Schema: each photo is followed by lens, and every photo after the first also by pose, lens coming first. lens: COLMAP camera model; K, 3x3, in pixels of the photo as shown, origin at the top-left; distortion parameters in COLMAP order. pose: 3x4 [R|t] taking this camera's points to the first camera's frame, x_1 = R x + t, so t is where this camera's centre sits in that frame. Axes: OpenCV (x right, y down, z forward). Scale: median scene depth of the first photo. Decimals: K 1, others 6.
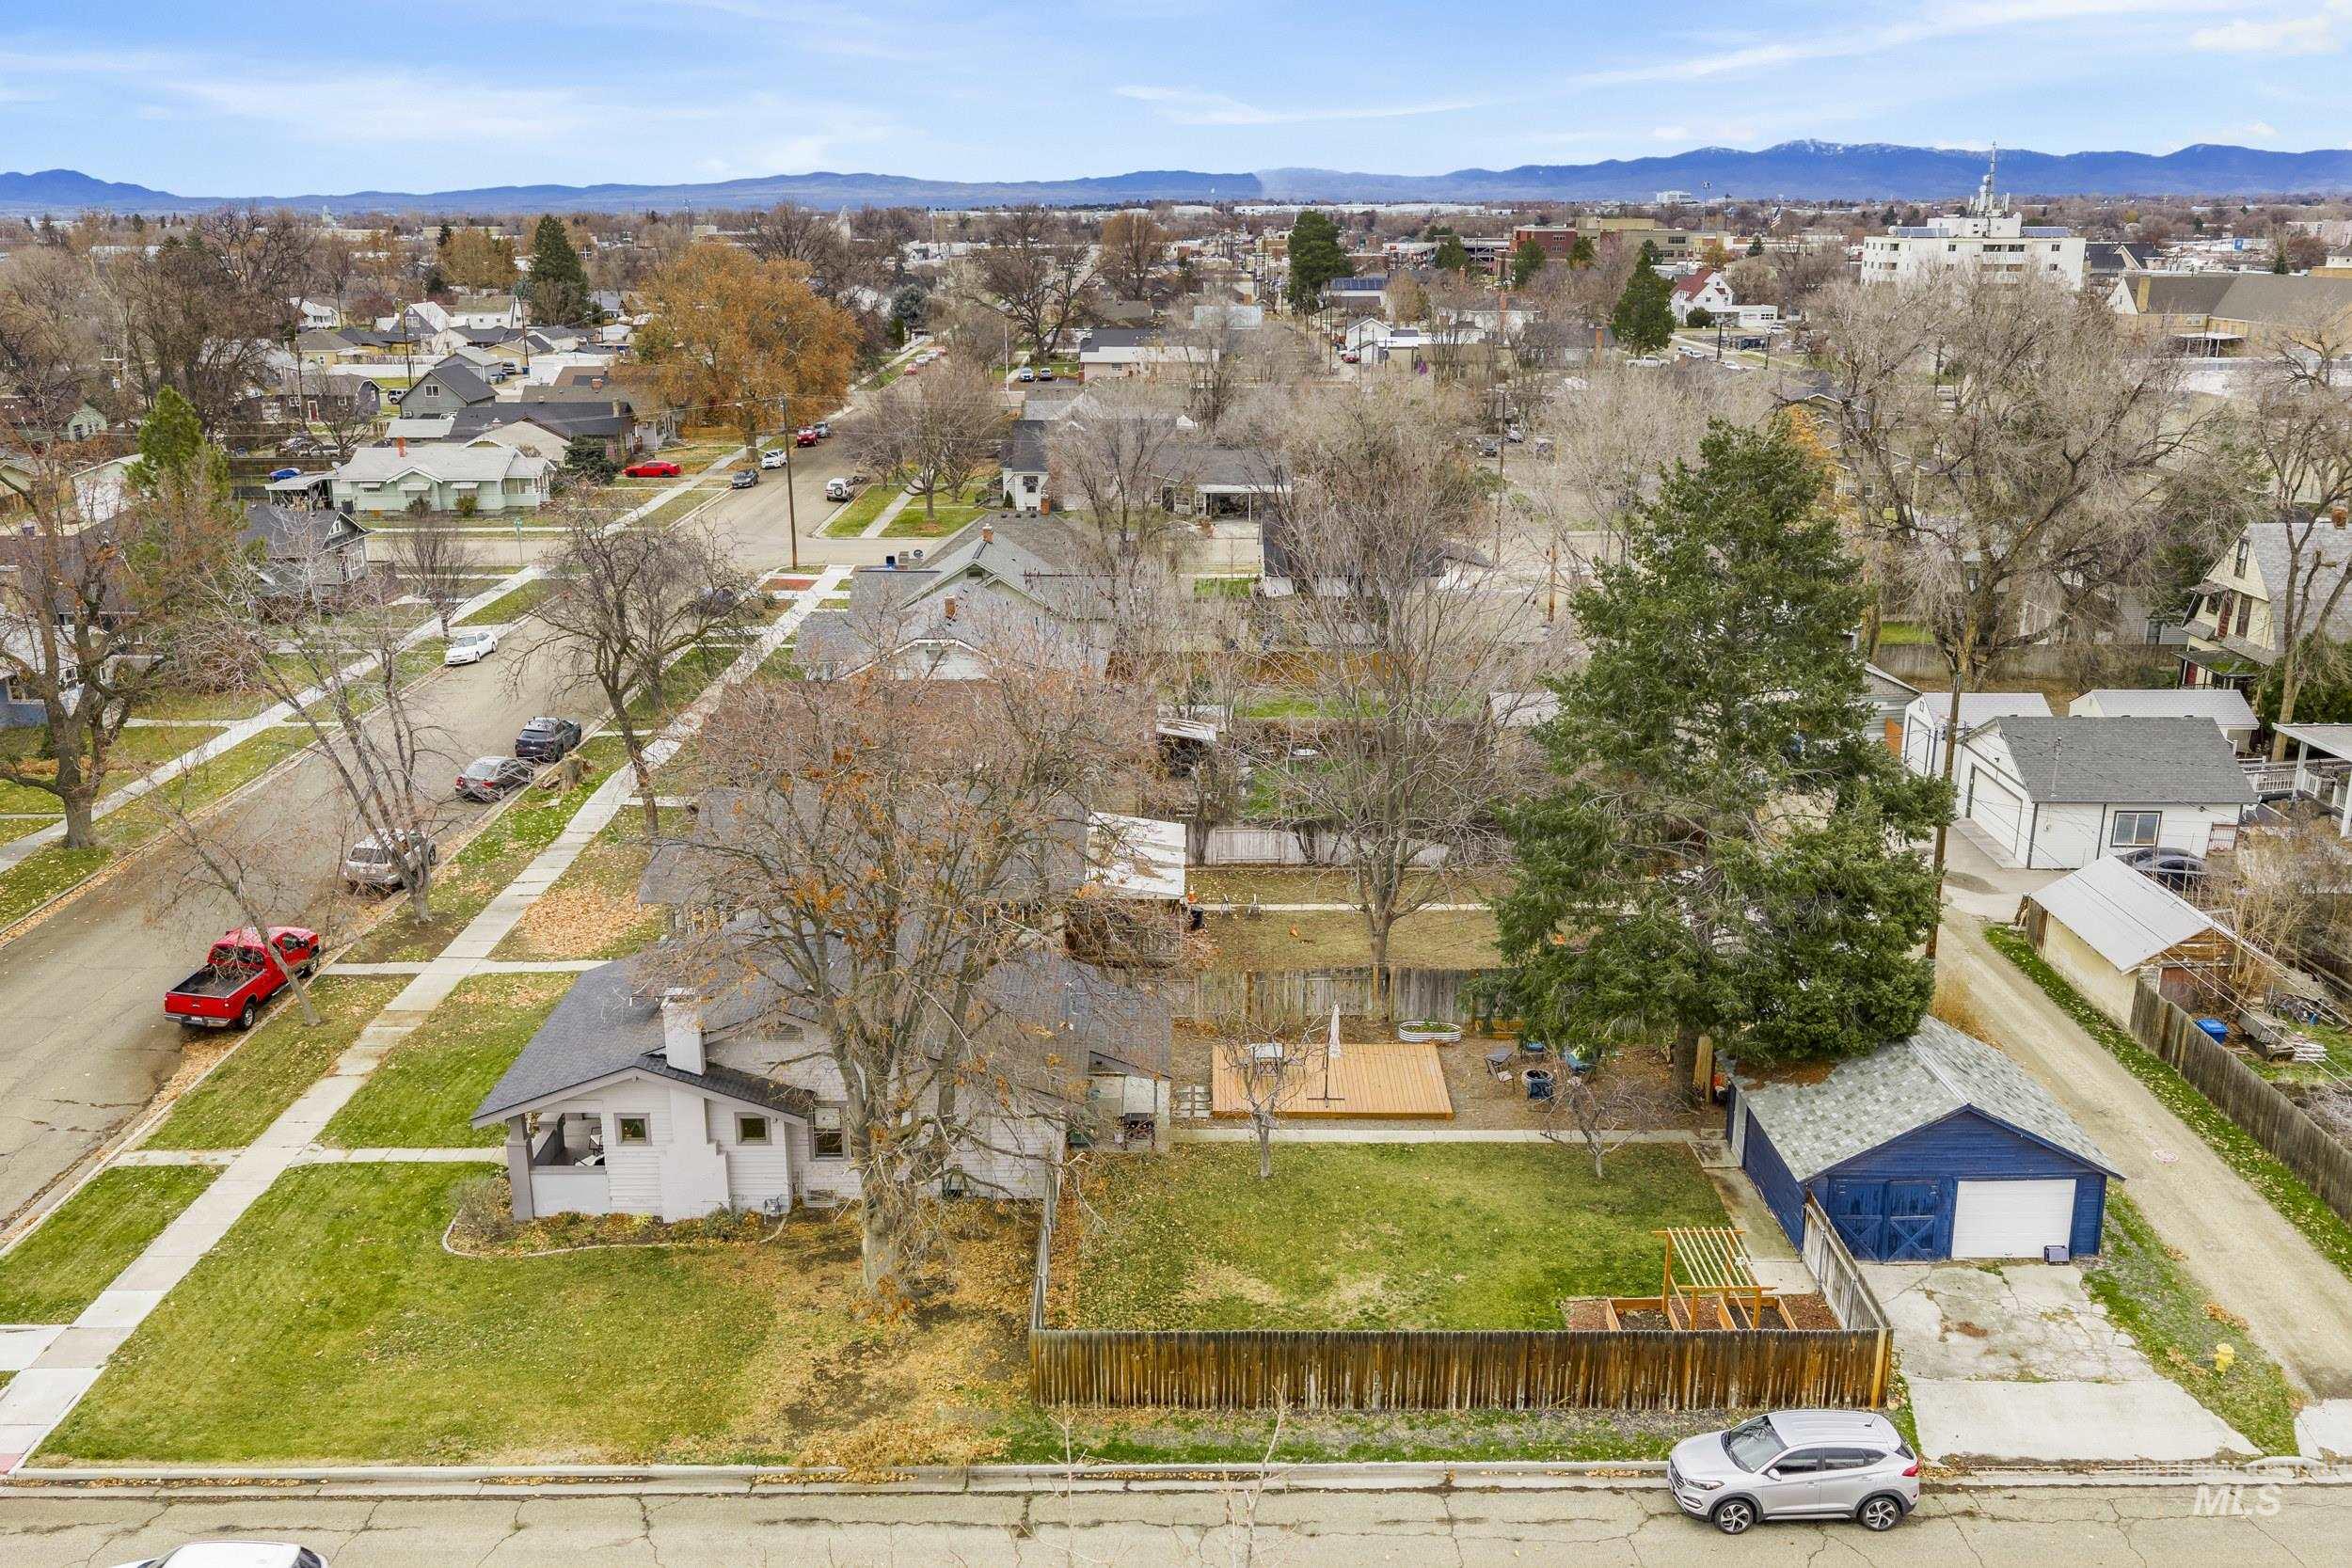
lens RADIAL K [[1965.2, 0, 1178.1], [0, 1965.2, 793.2], [0, 0, 1]] dist [0.013073, -0.022296]
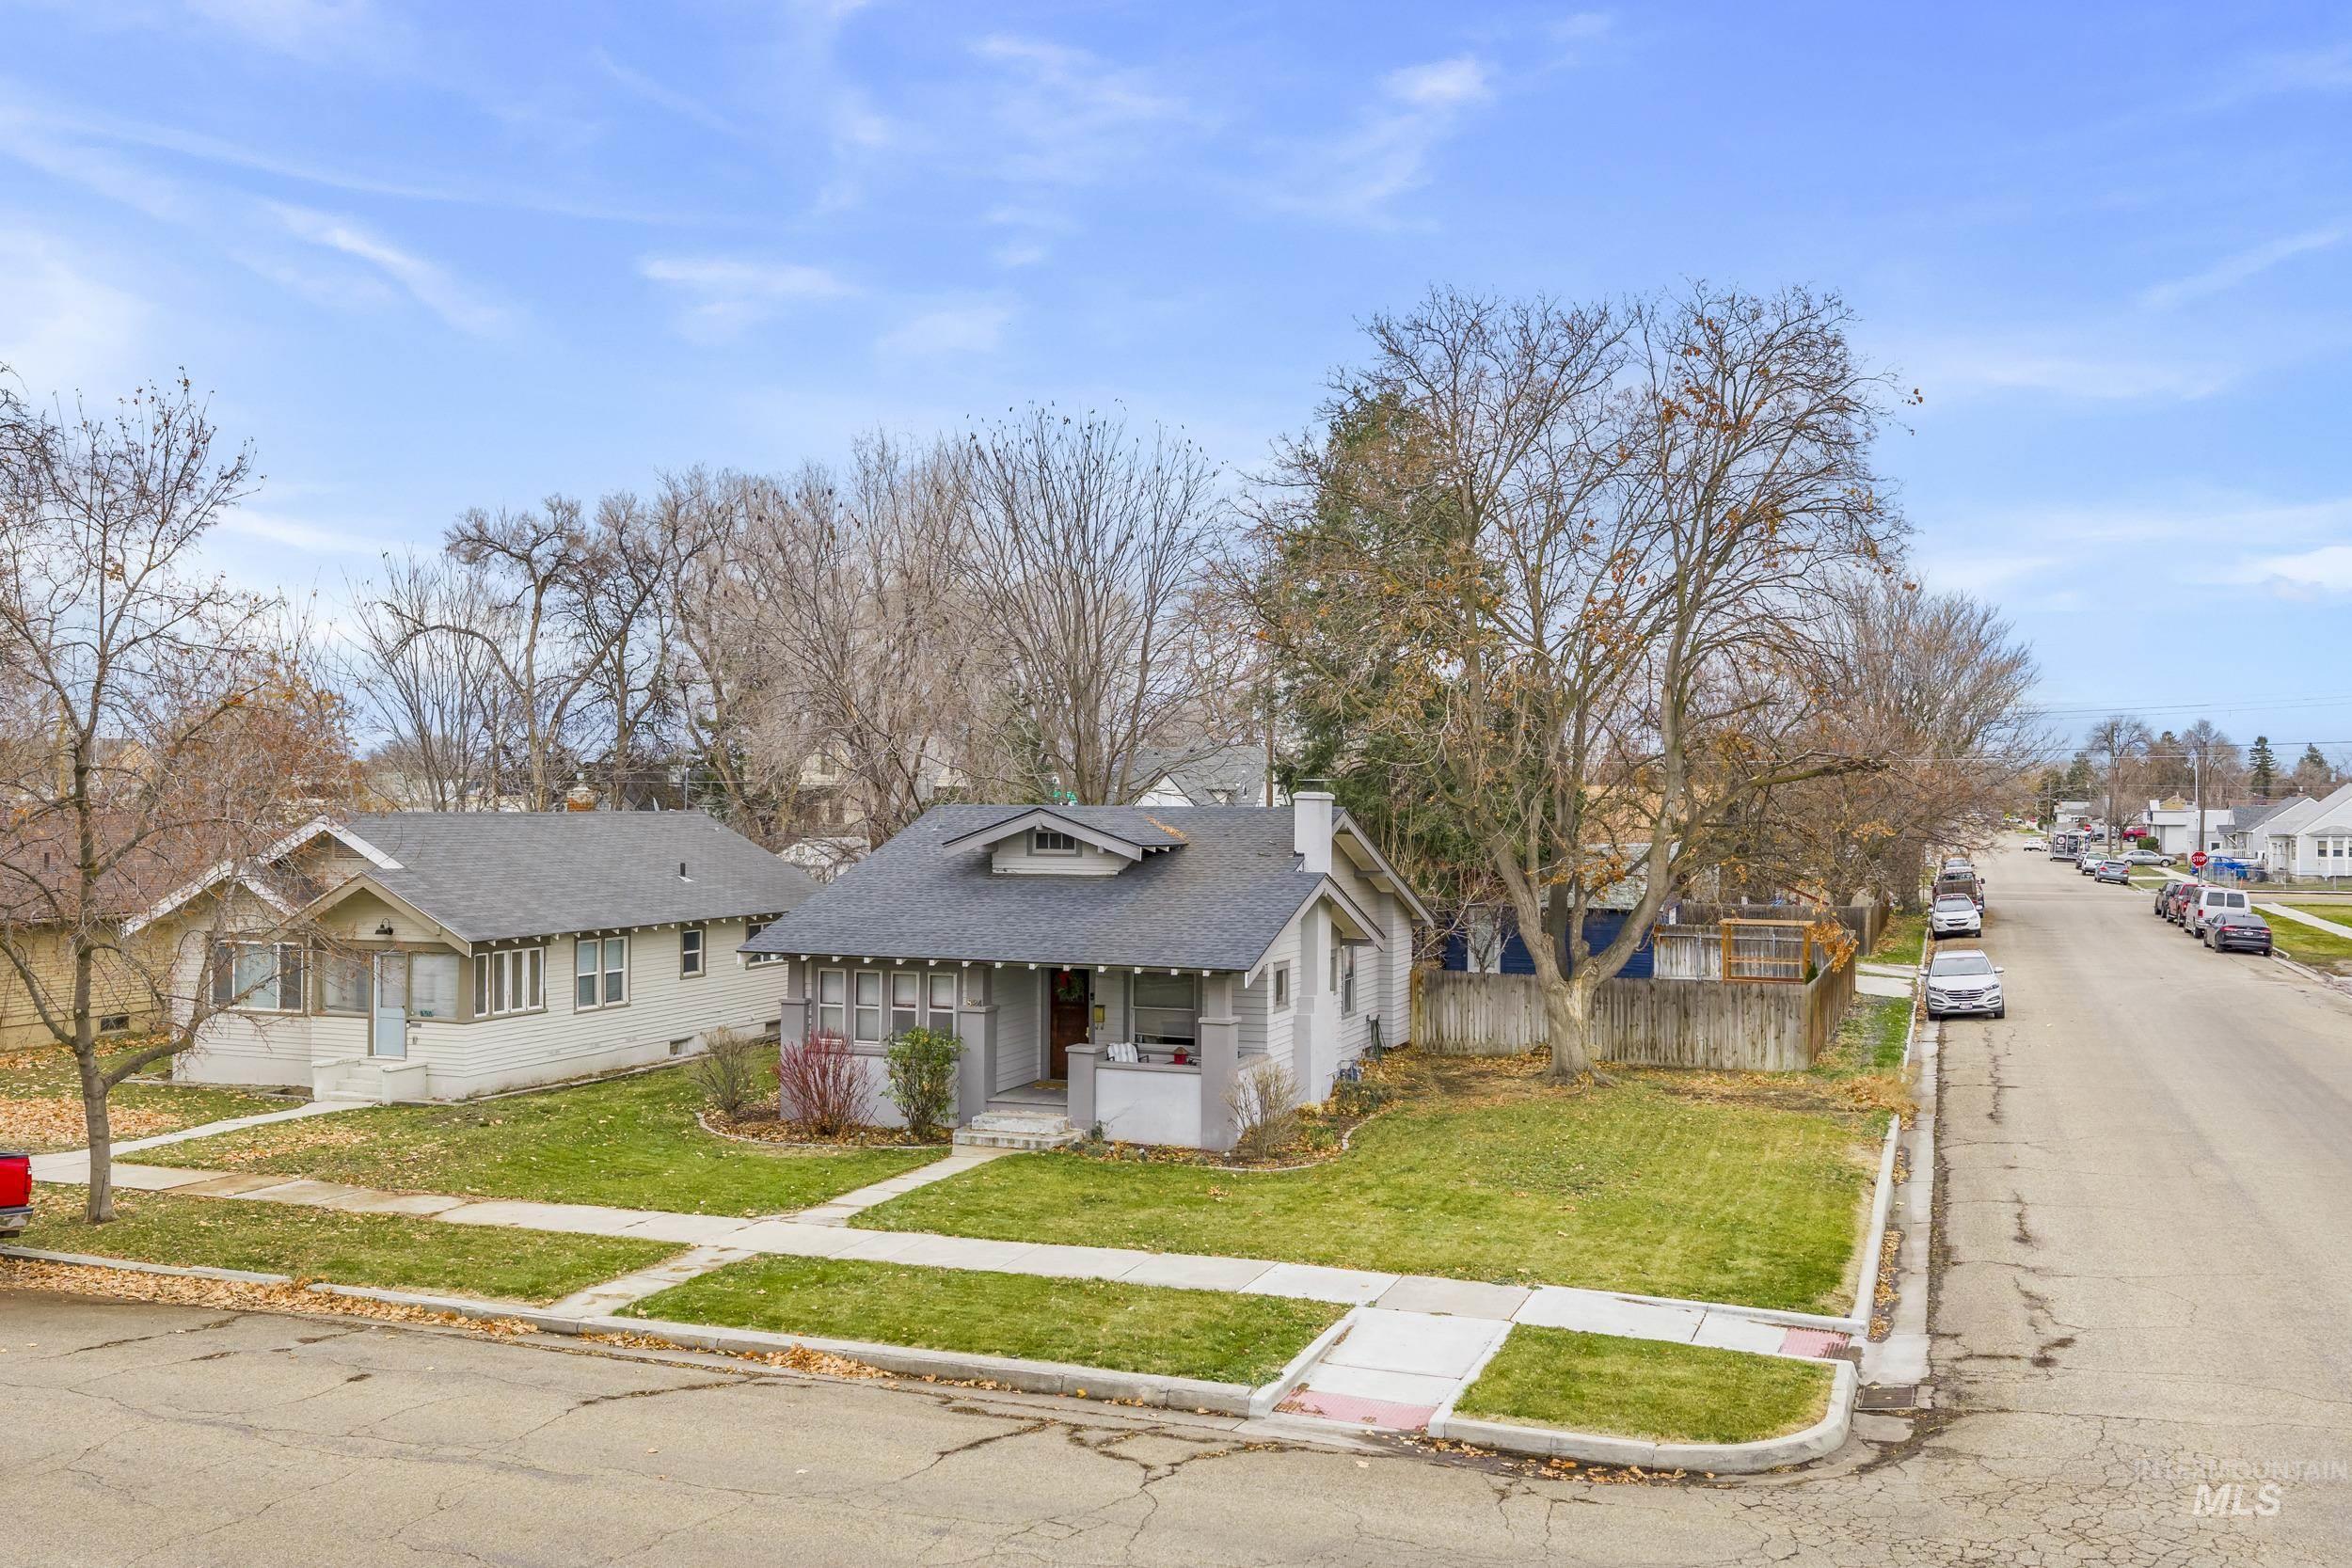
lens RADIAL K [[1965.2, 0, 1178.1], [0, 1965.2, 793.2], [0, 0, 1]] dist [0.013073, -0.022296]
pose [[0.369556, 0.006735, 0.929184, -1.073562], [0.258302, 0.959817, -0.109689, 0.191804], [-0.892585, 0.280546, 0.352966, 0.845817]]
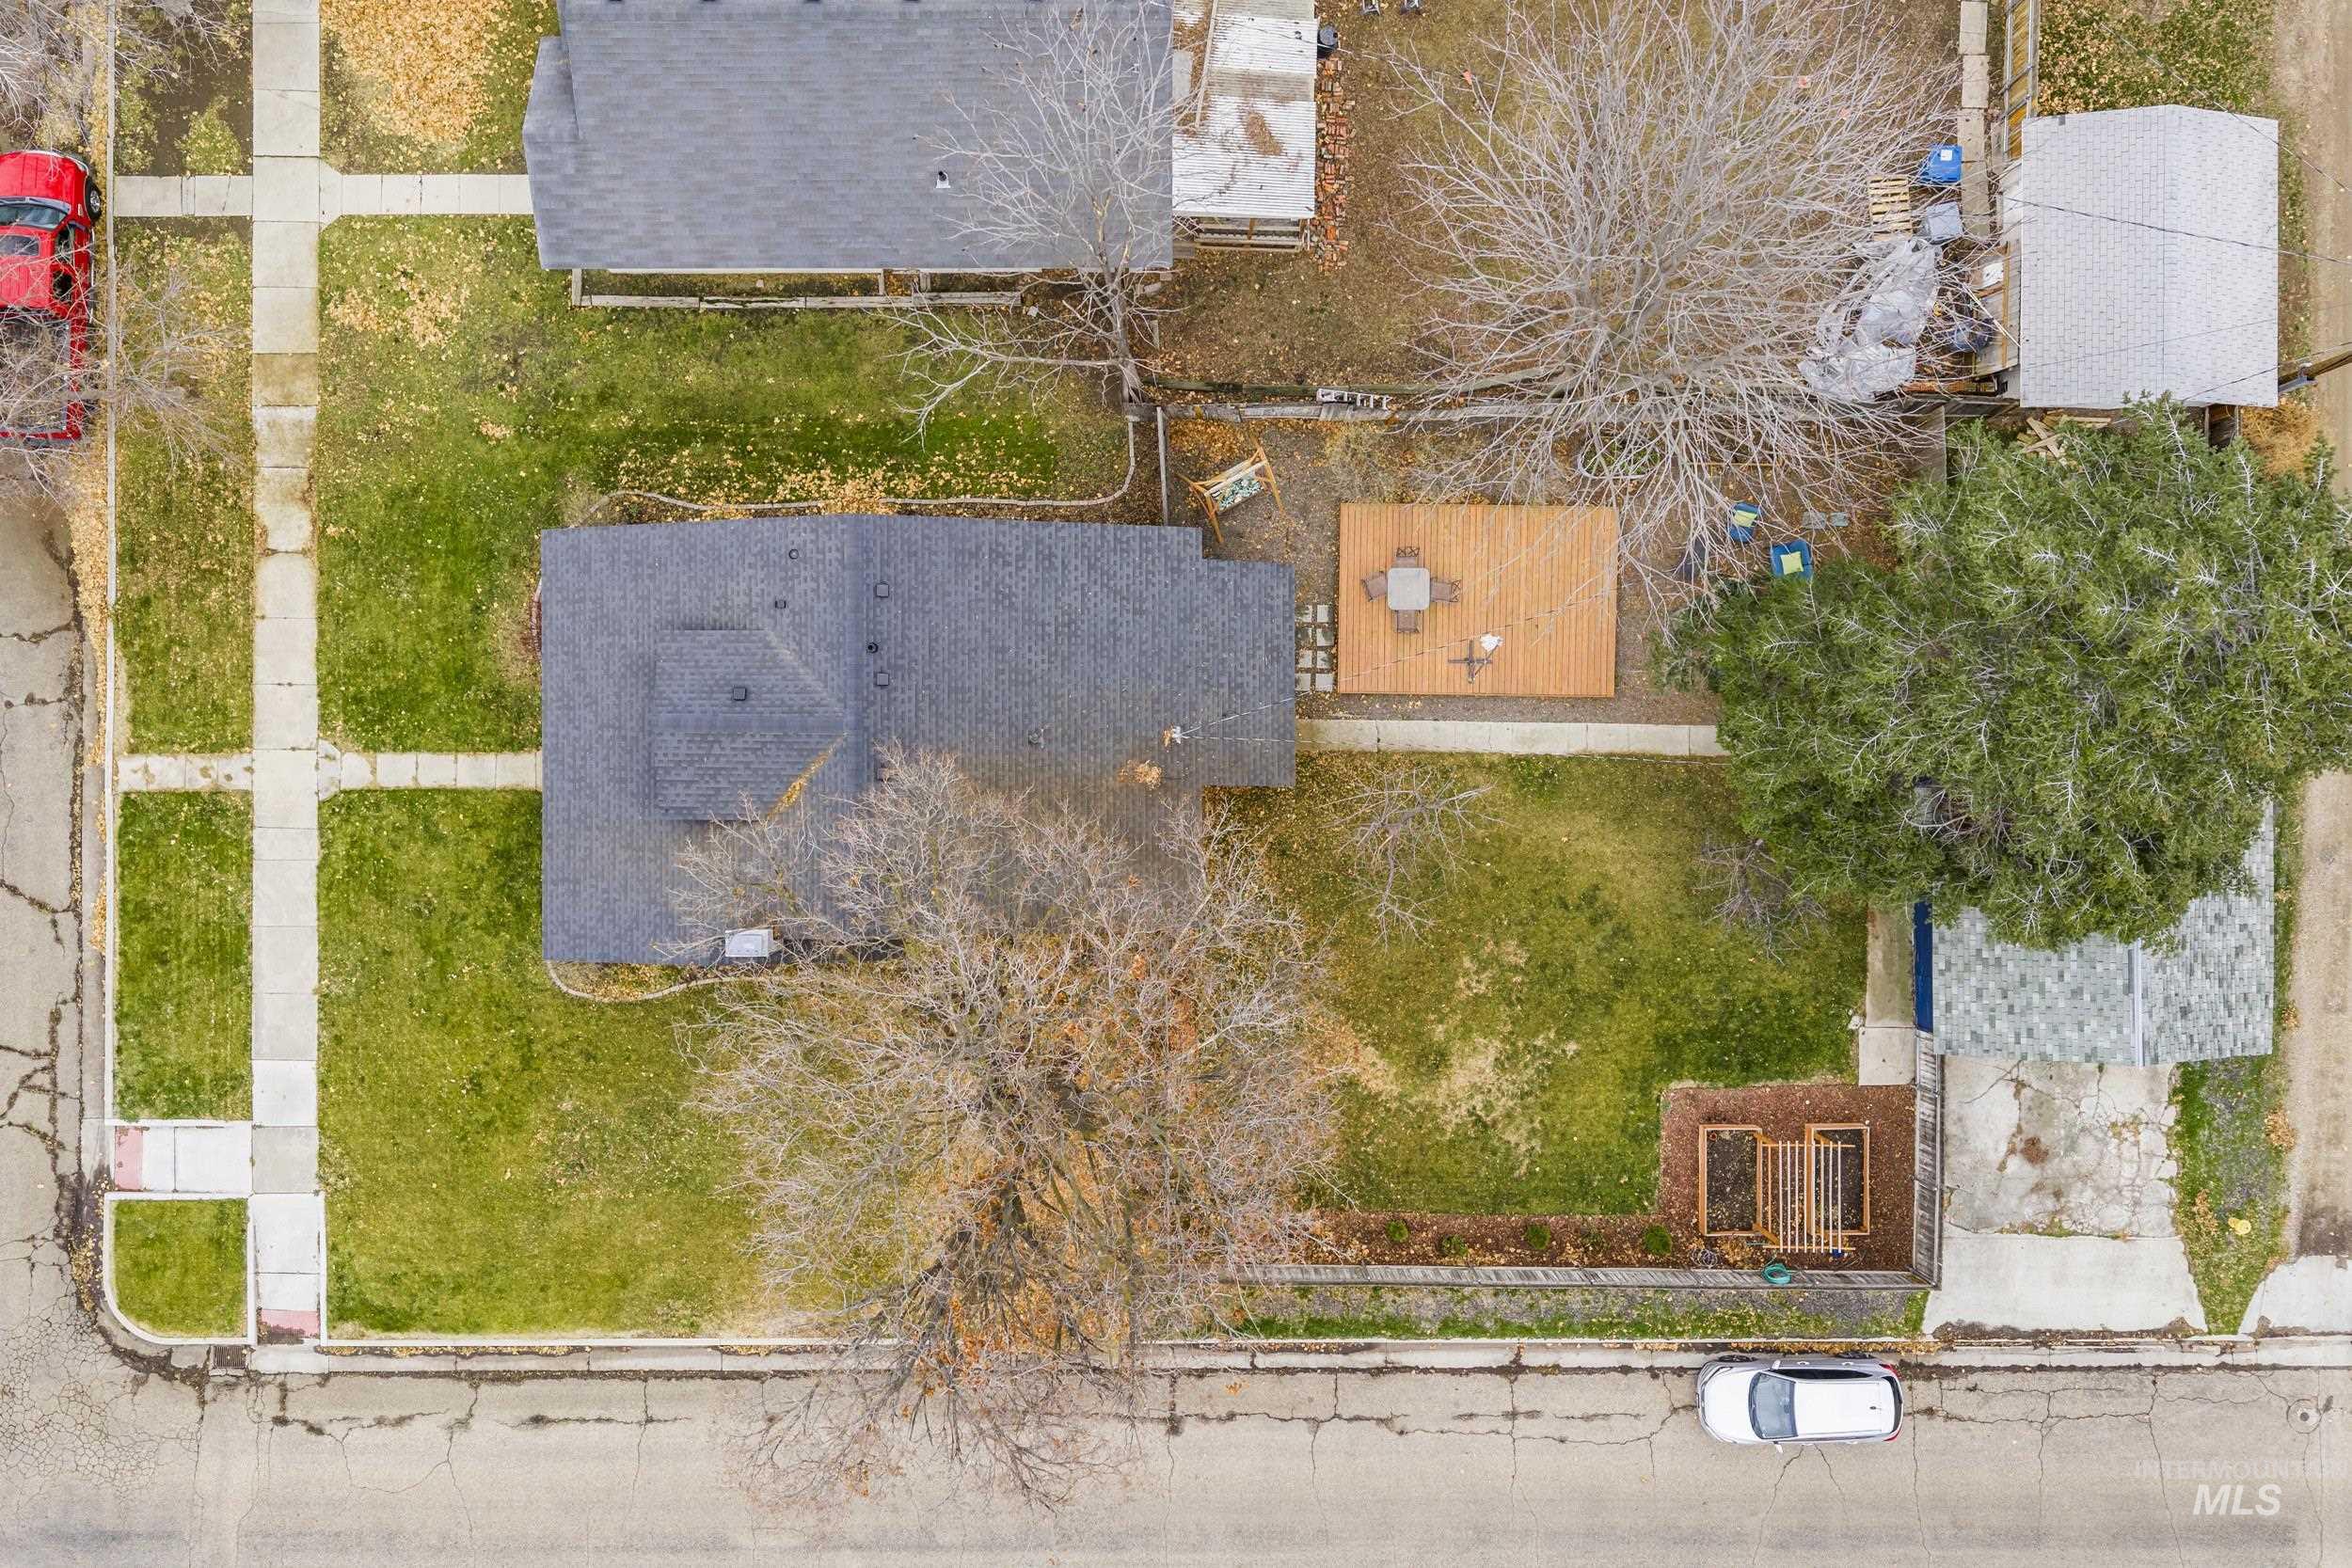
lens RADIAL K [[1985.0, 0, 1181.9], [0, 1985.0, 785.9], [0, 0, 1]] dist [0.015193, -0.027089]
pose [[0.999988, 0.002199, 0.004327, -0.068243], [-0.004775, 0.285634, 0.958327, -0.829928], [0.000871, -0.958336, 0.285641, 0.888160]]
